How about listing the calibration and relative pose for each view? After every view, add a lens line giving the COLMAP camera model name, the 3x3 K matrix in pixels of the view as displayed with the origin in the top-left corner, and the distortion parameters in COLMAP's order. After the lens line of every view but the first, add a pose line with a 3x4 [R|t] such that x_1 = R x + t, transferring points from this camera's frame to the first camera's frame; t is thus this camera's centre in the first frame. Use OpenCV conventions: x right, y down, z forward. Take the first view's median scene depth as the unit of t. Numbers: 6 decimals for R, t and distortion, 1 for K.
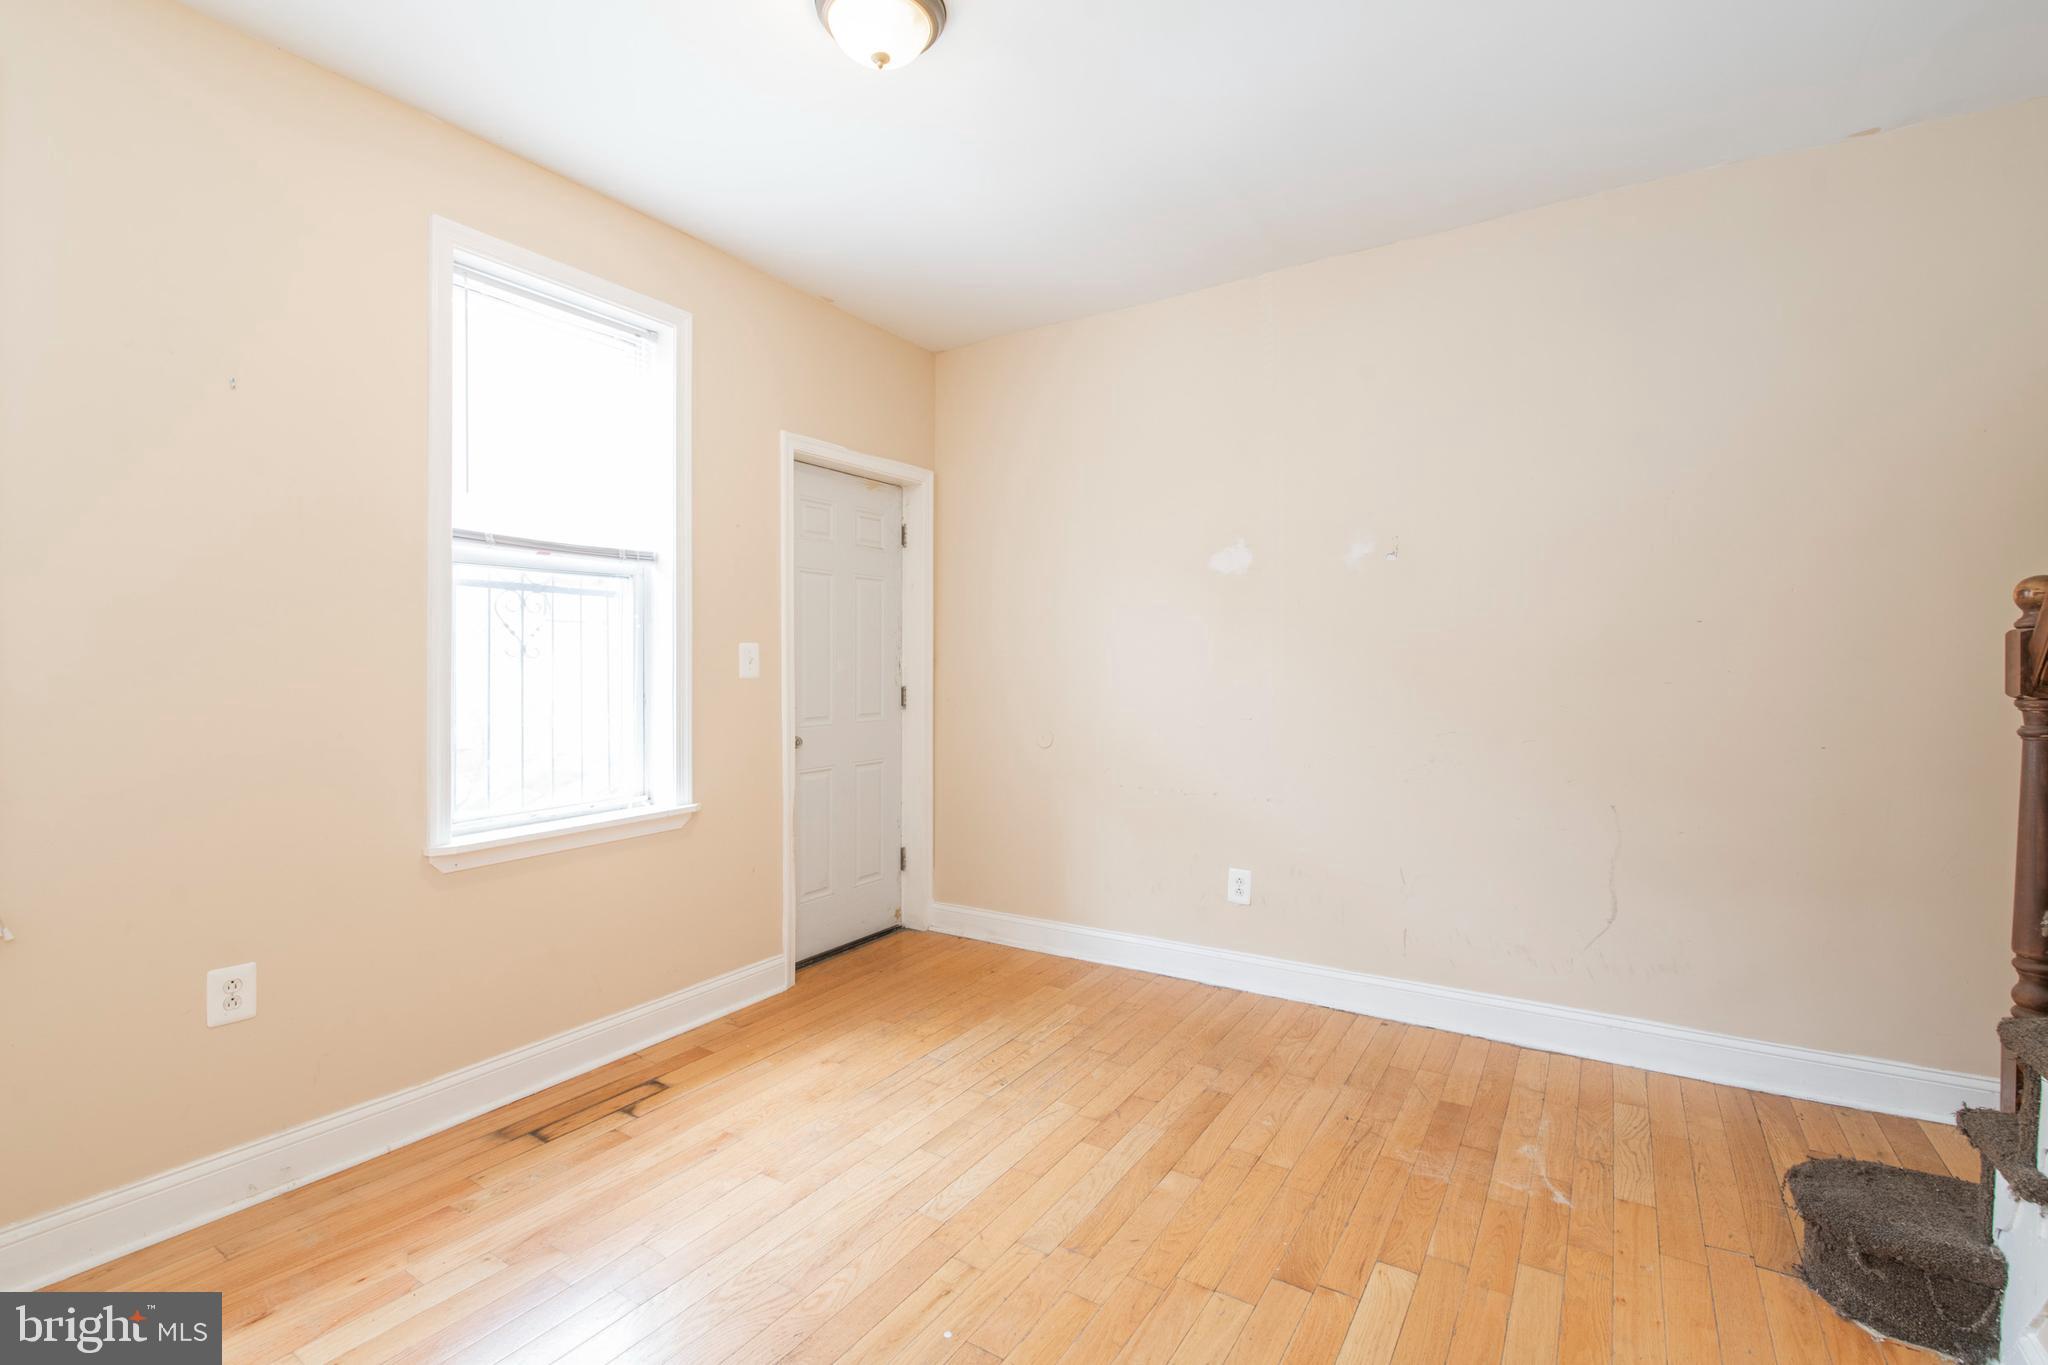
lens RADIAL K [[923.1, 0, 1041.2], [0, 923.1, 664.6], [0, 0, 1]] dist [0.001186, -0.005413]
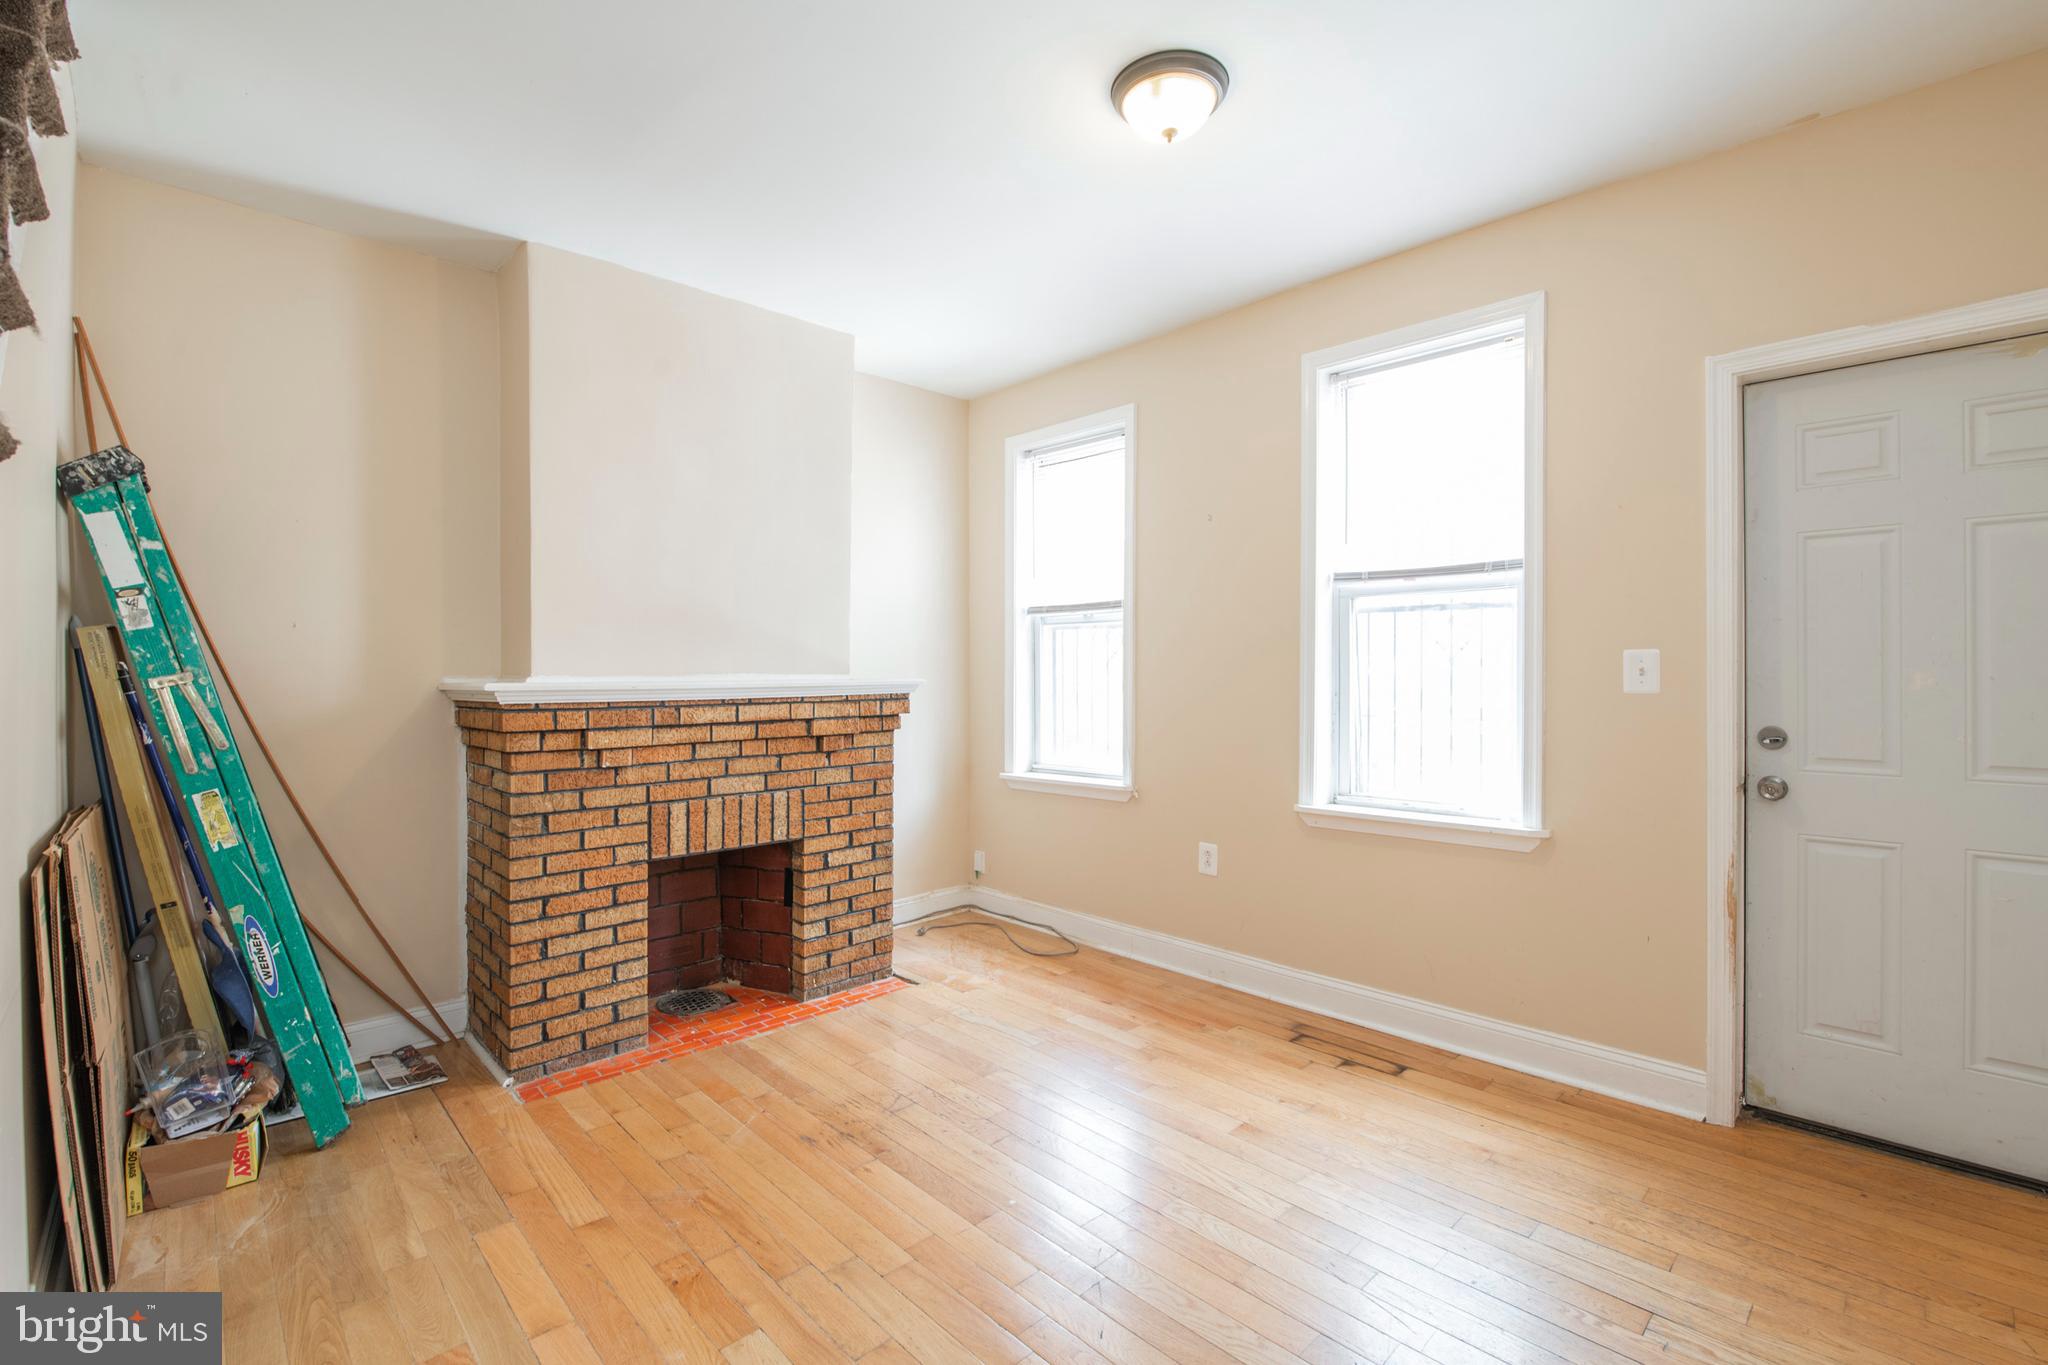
lens RADIAL K [[886.8, 0, 1034.1], [0, 886.8, 675.5], [0, 0, 1]] dist [-0.003329, -0.001165]
pose [[-0.231738, 0.005566, -0.972762, 0.679347], [-0.000229, 0.999983, 0.005776, -0.006756], [0.972778, 0.001561, -0.231732, 0.831587]]
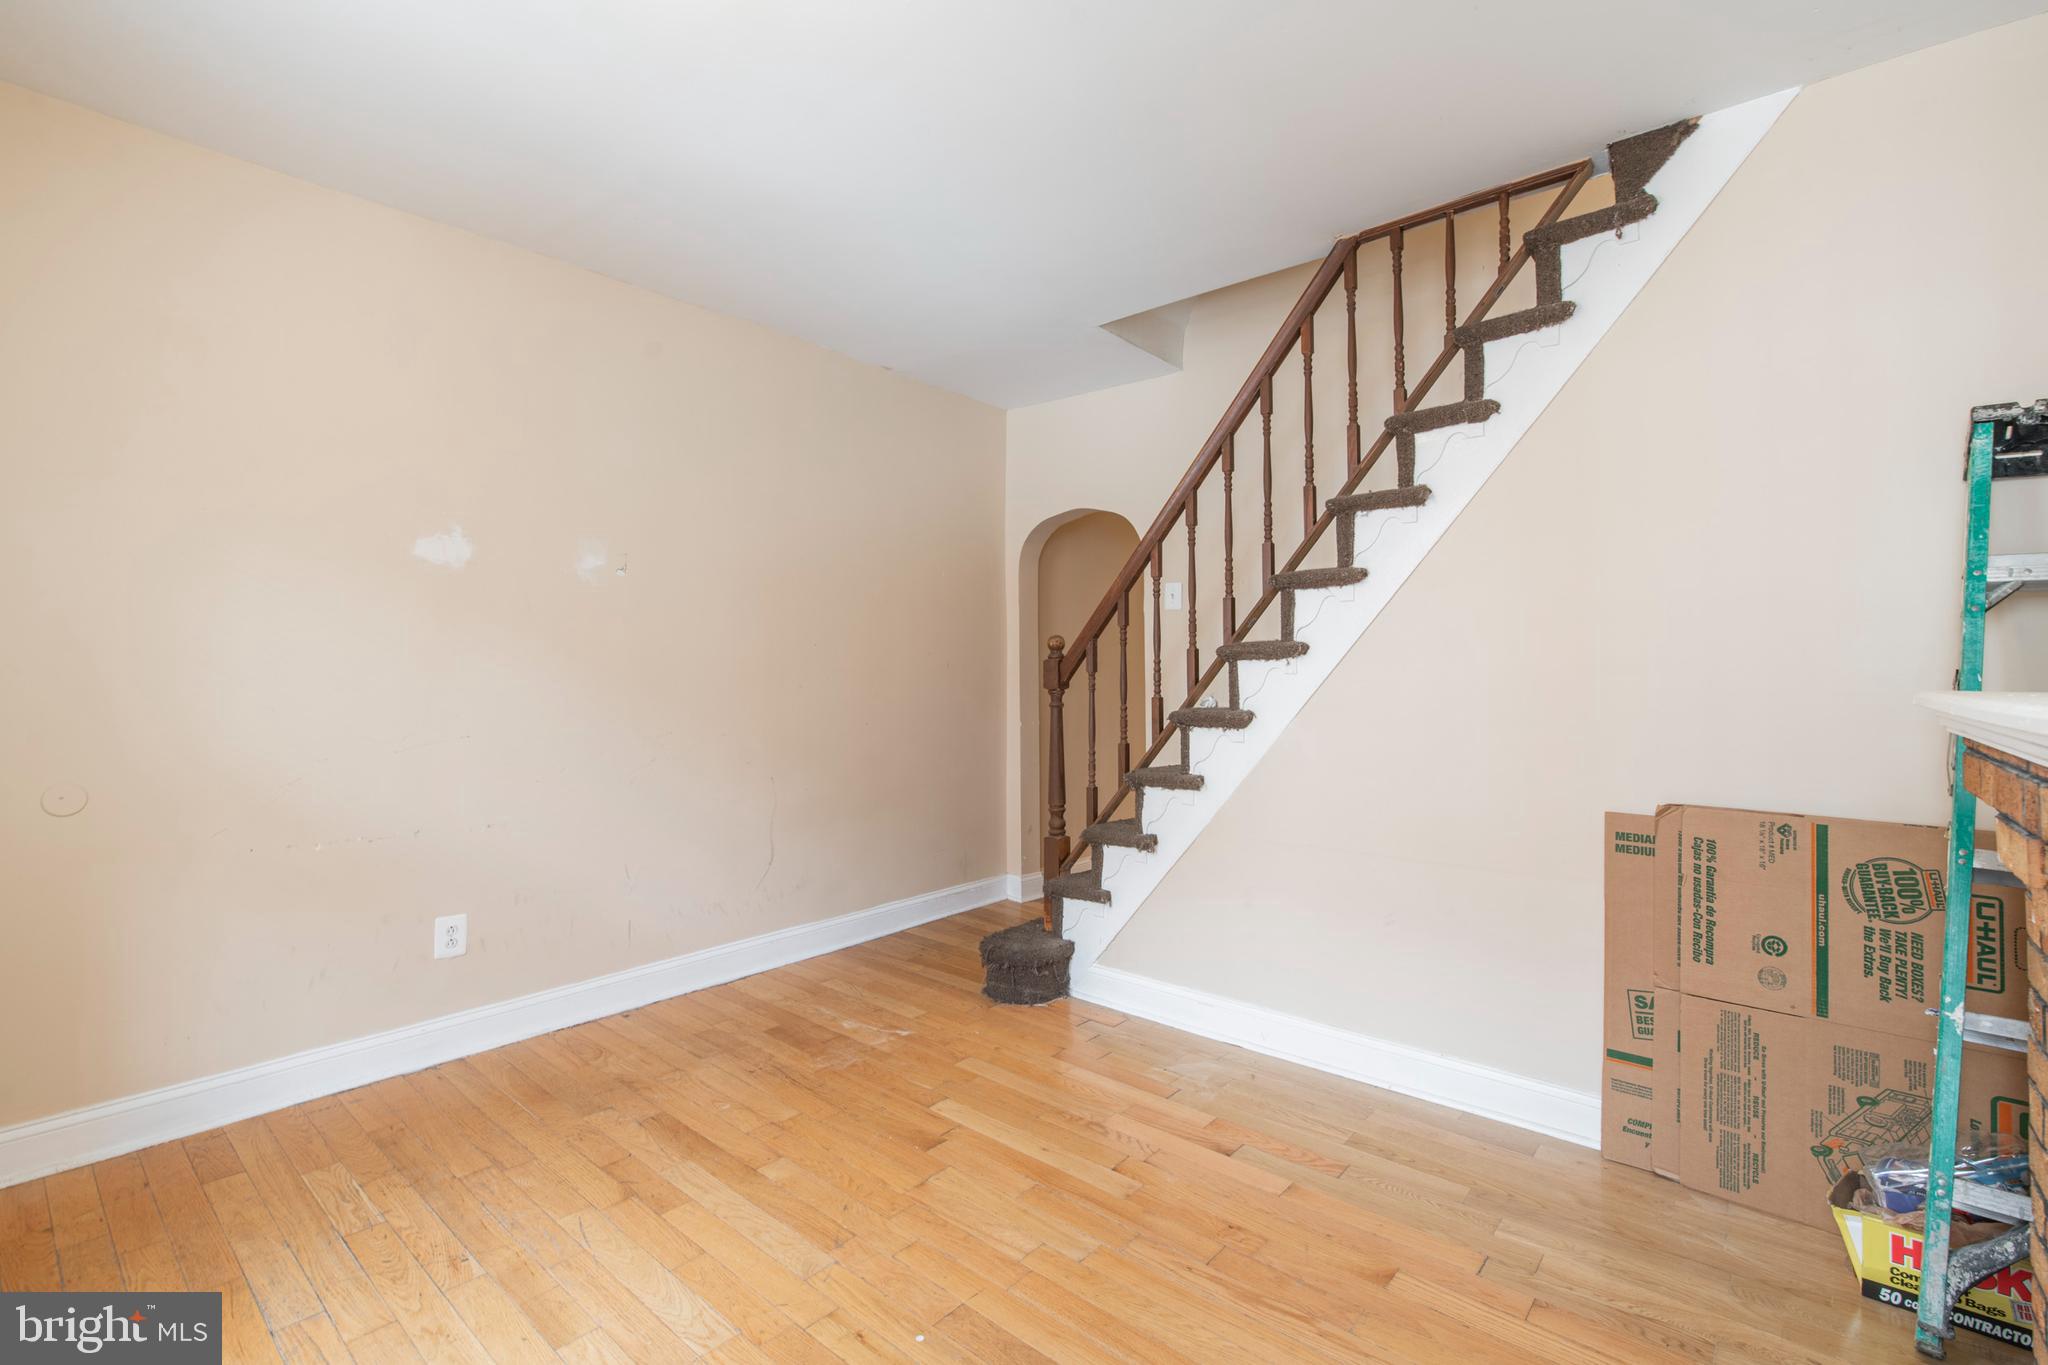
lens RADIAL K [[907.2, 0, 1016.0], [0, 907.2, 647.1], [0, 0, 1]] dist [0.000558, -0.003674]
pose [[0.148409, 0.027640, 0.988540, -0.683572], [-0.001454, 0.999614, -0.027731, -0.002644], [-0.988925, 0.002678, 0.148392, 0.468227]]
